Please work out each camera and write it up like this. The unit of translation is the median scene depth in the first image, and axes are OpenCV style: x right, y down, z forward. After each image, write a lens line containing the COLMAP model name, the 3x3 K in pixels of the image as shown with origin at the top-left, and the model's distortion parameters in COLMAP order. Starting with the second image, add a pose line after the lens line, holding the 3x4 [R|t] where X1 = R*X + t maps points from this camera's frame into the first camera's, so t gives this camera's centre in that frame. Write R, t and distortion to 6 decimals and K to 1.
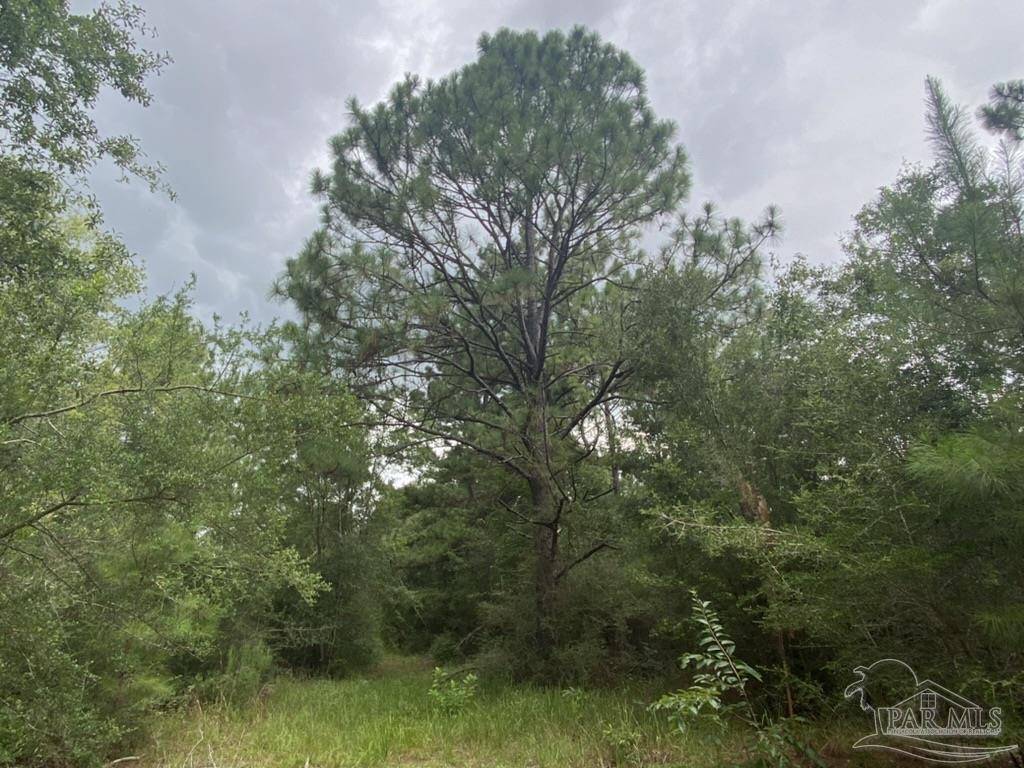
lens RADIAL K [[622.0, 0, 506.8], [0, 622.0, 379.1], [0, 0, 1]] dist [0.038310, -0.040519]
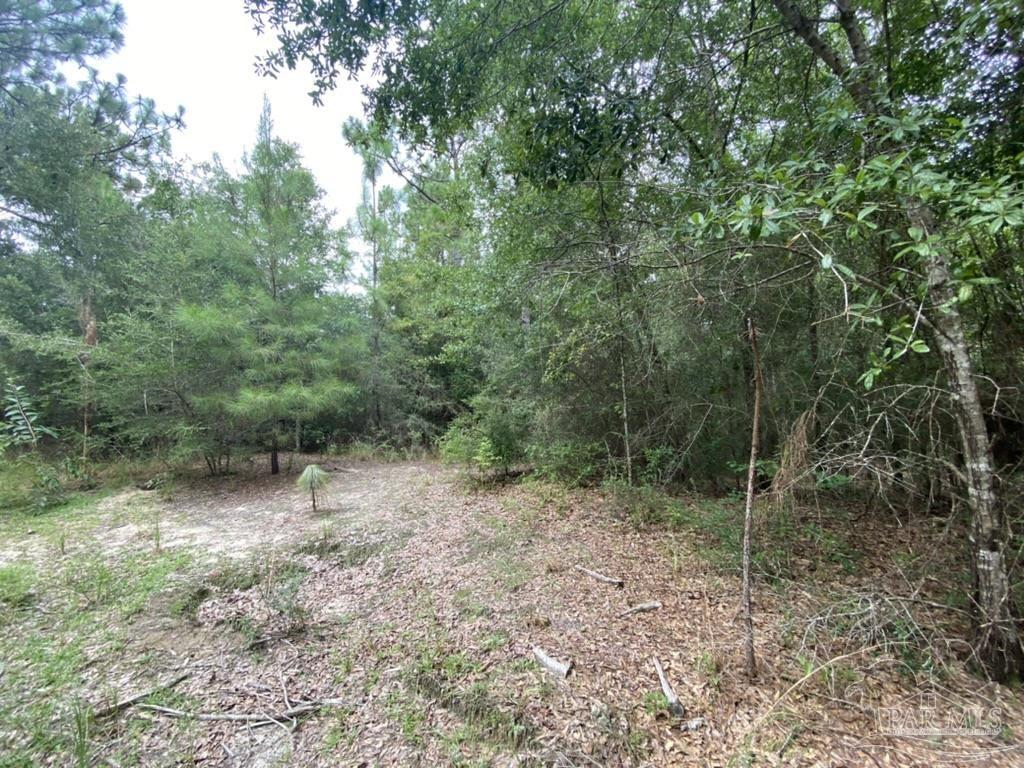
lens RADIAL K [[413.6, 0, 505.8], [0, 413.6, 378.6], [0, 0, 1]] dist [0.021560, -0.021509]
pose [[0.500831, 0.057624, 0.863625, 0.077067], [-0.310833, 0.943195, 0.117325, -0.080823], [-0.807806, -0.327203, 0.490293, -0.247938]]
